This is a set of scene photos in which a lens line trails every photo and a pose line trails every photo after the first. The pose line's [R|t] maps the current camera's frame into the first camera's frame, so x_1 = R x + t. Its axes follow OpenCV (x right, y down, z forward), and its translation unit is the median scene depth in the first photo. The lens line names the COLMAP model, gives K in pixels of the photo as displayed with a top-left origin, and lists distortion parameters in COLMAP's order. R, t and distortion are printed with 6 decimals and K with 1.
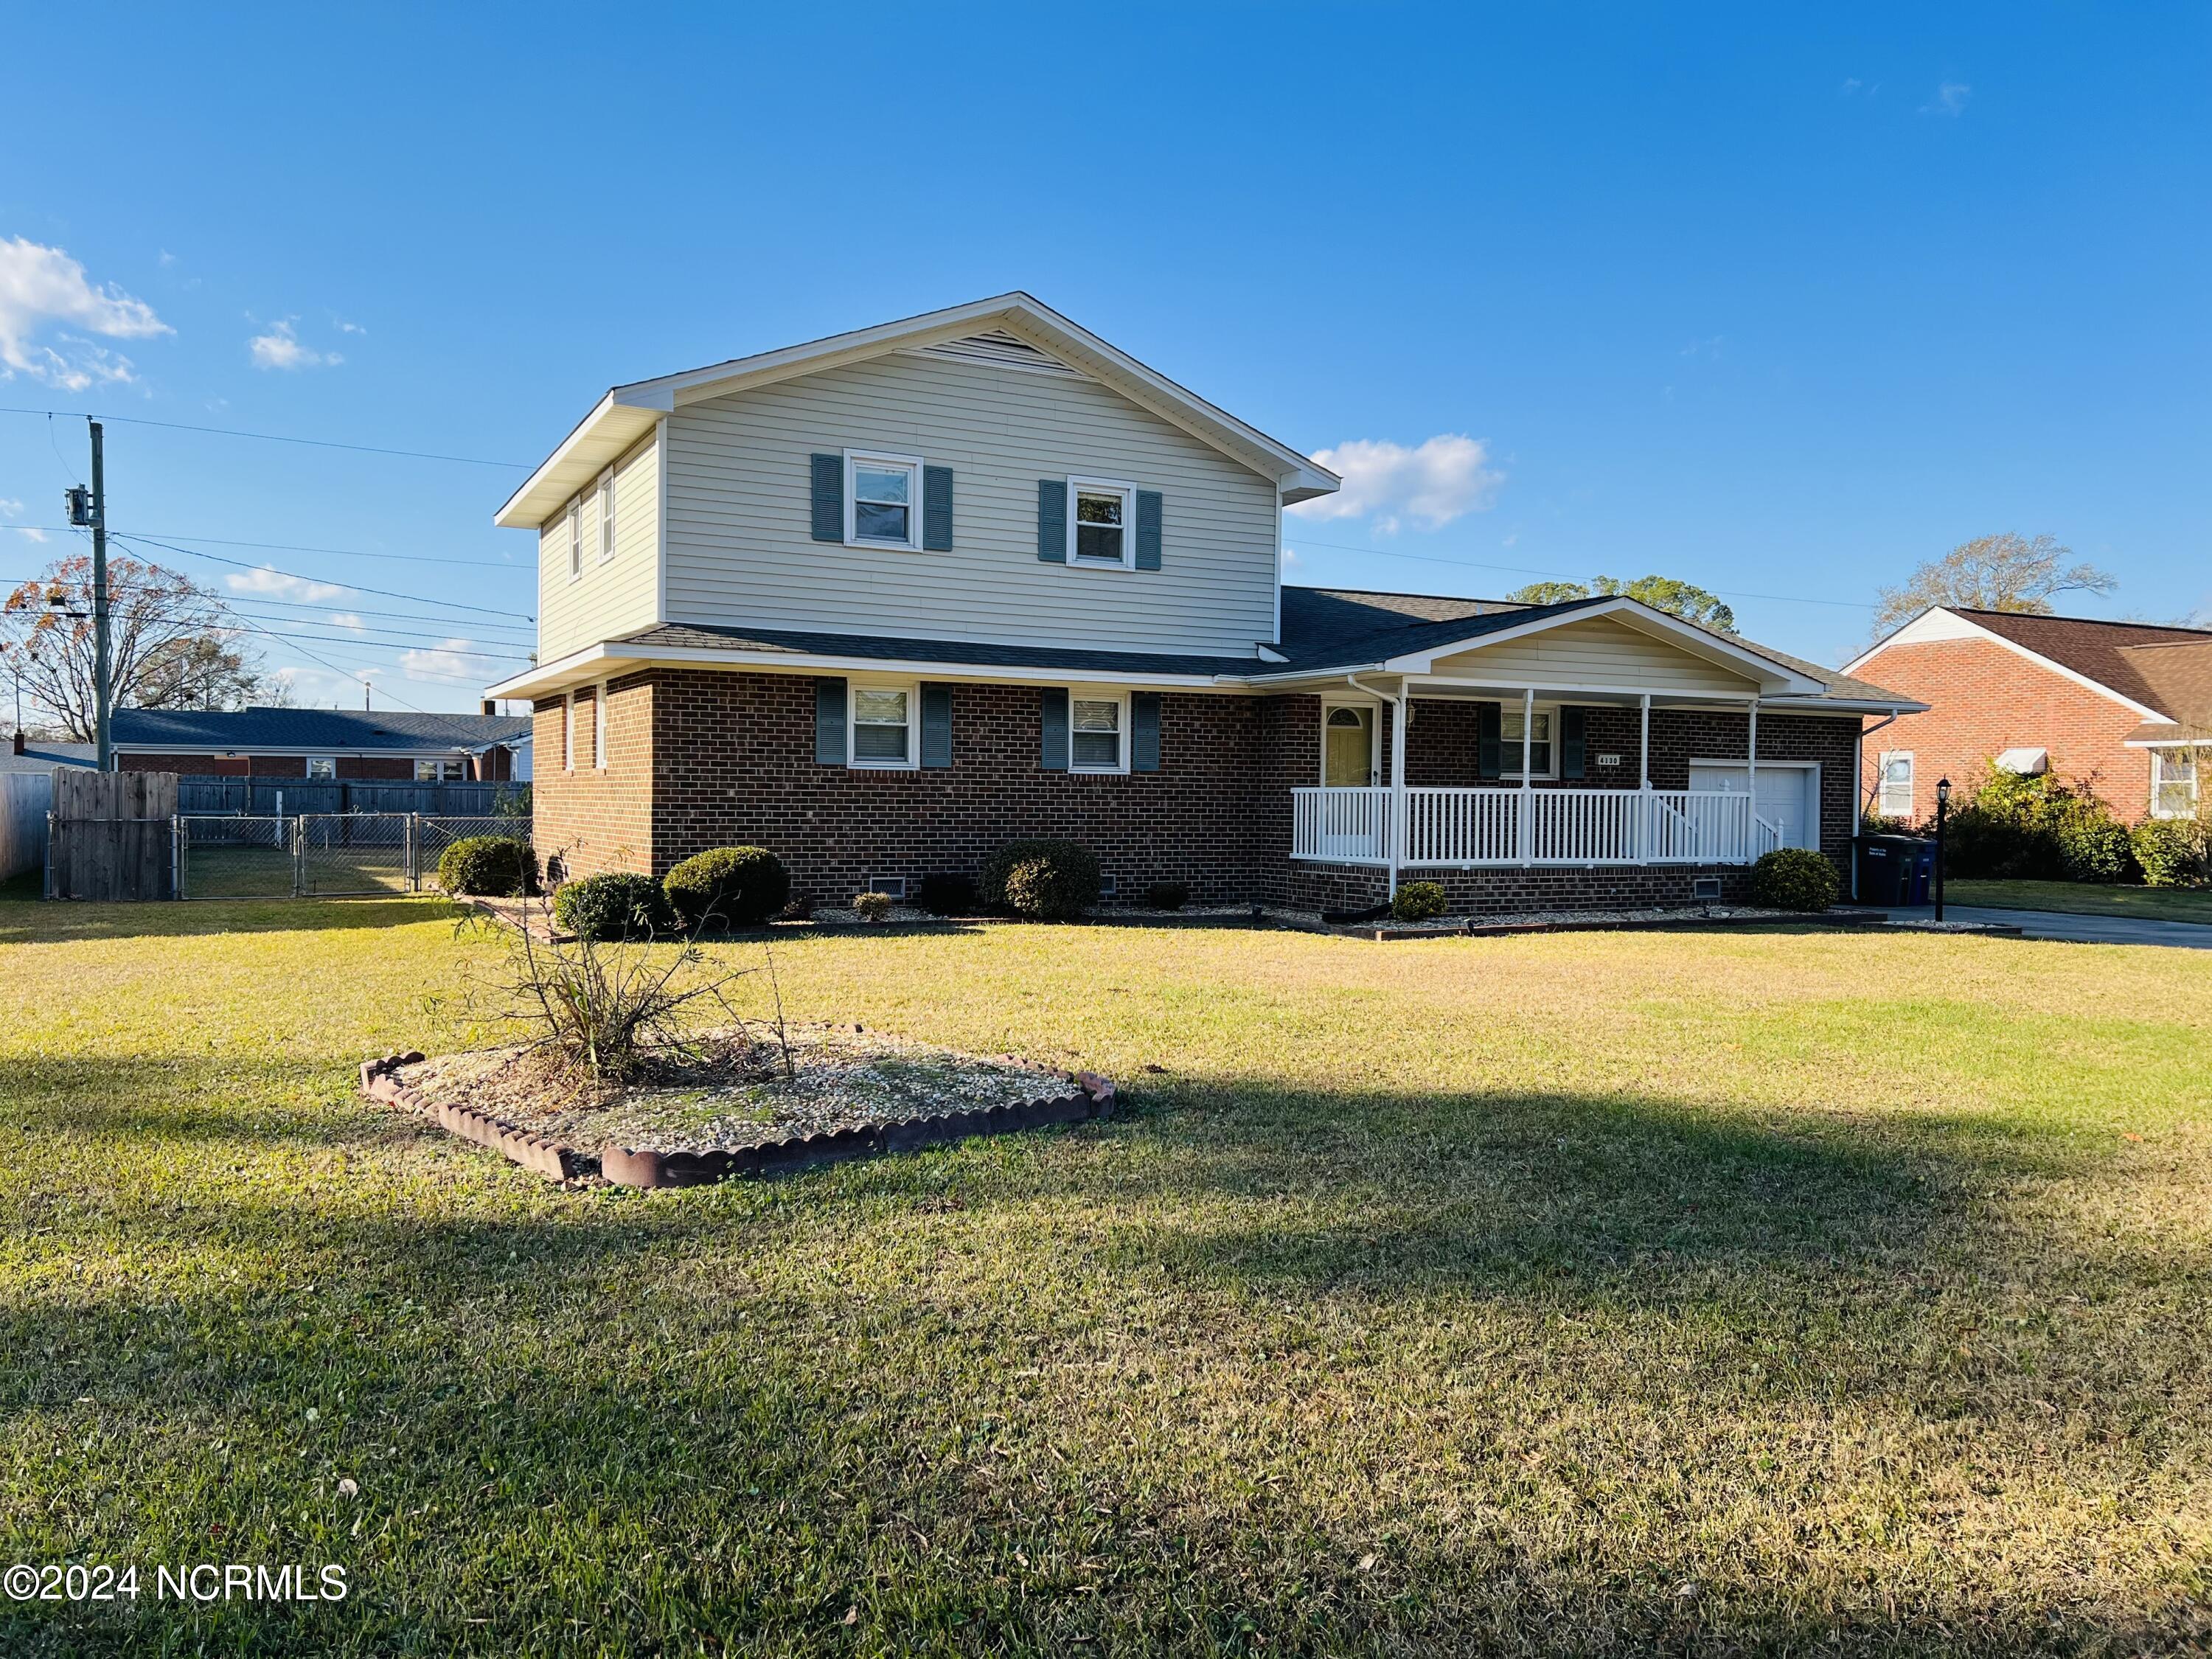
lens RADIAL K [[1607.1, 0, 1106.0], [0, 1607.1, 829.5], [0, 0, 1]] dist [0.084629, -0.138288]
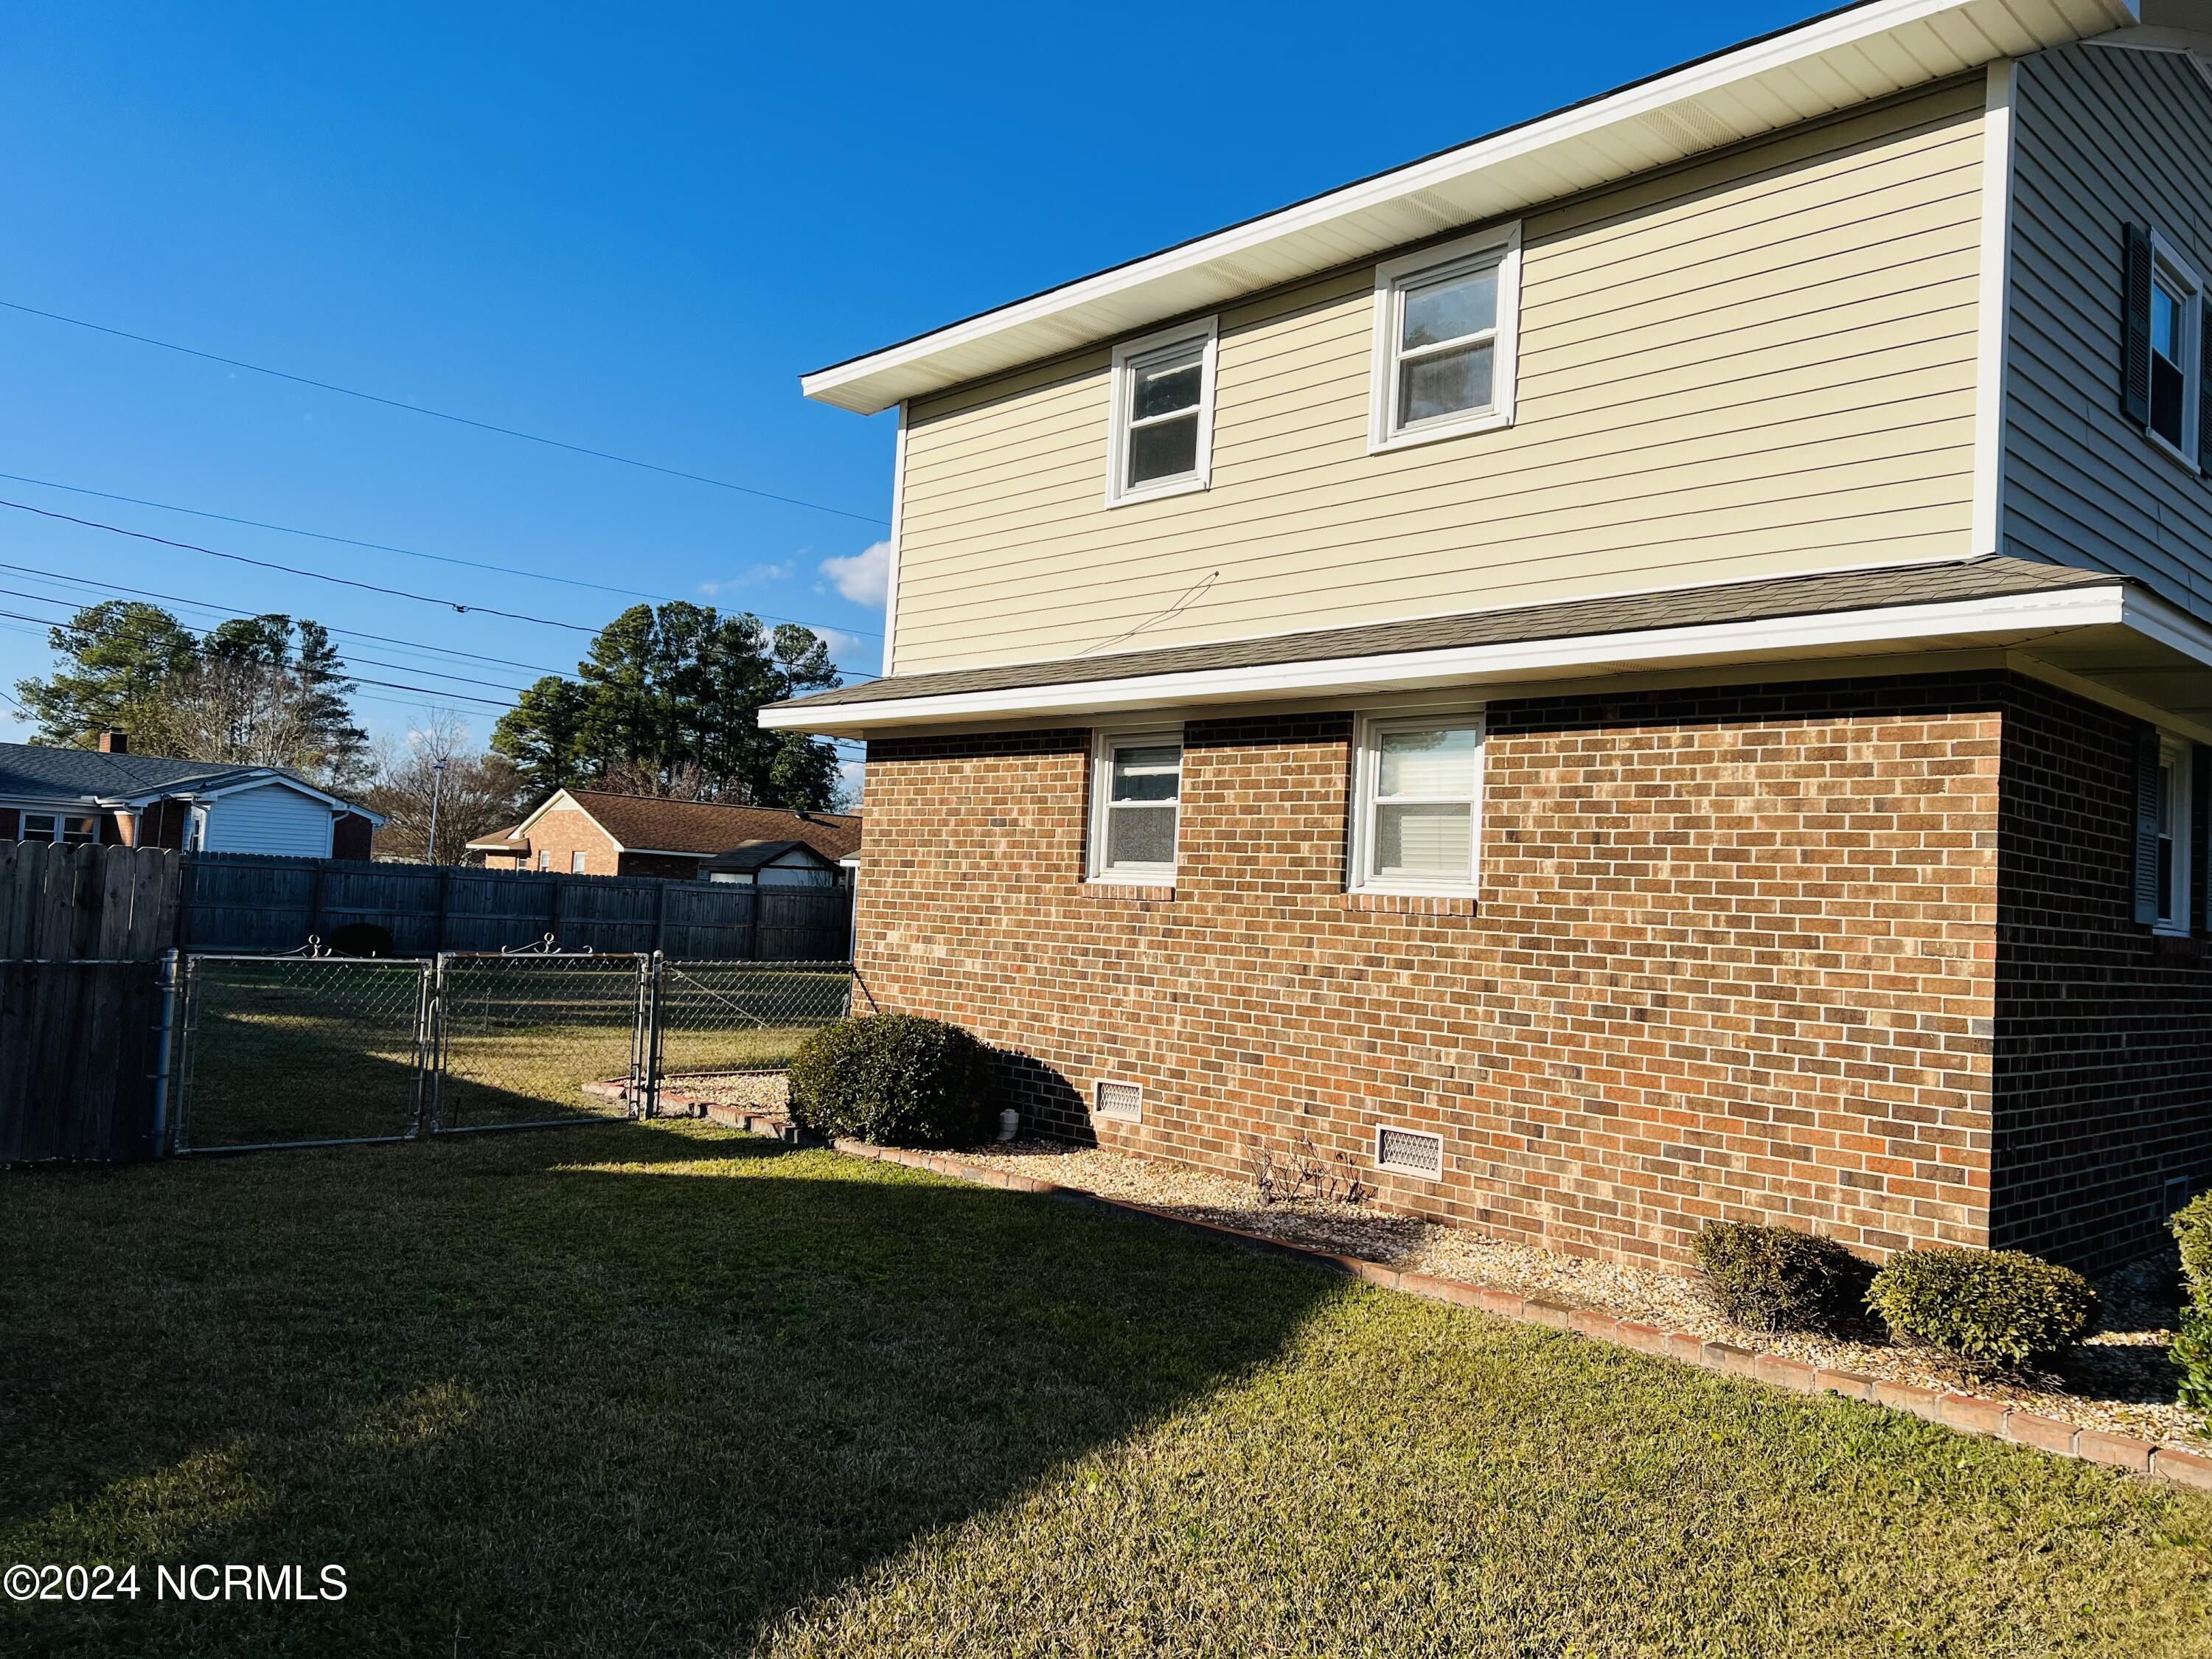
lens RADIAL K [[1607.1, 0, 1106.0], [0, 1607.1, 829.5], [0, 0, 1]] dist [0.084629, -0.138288]
pose [[0.960657, 0.050988, 0.273016, -0.459447], [-0.035351, 0.997457, -0.061894, -0.022968], [-0.275477, 0.049807, 0.960016, 0.535128]]
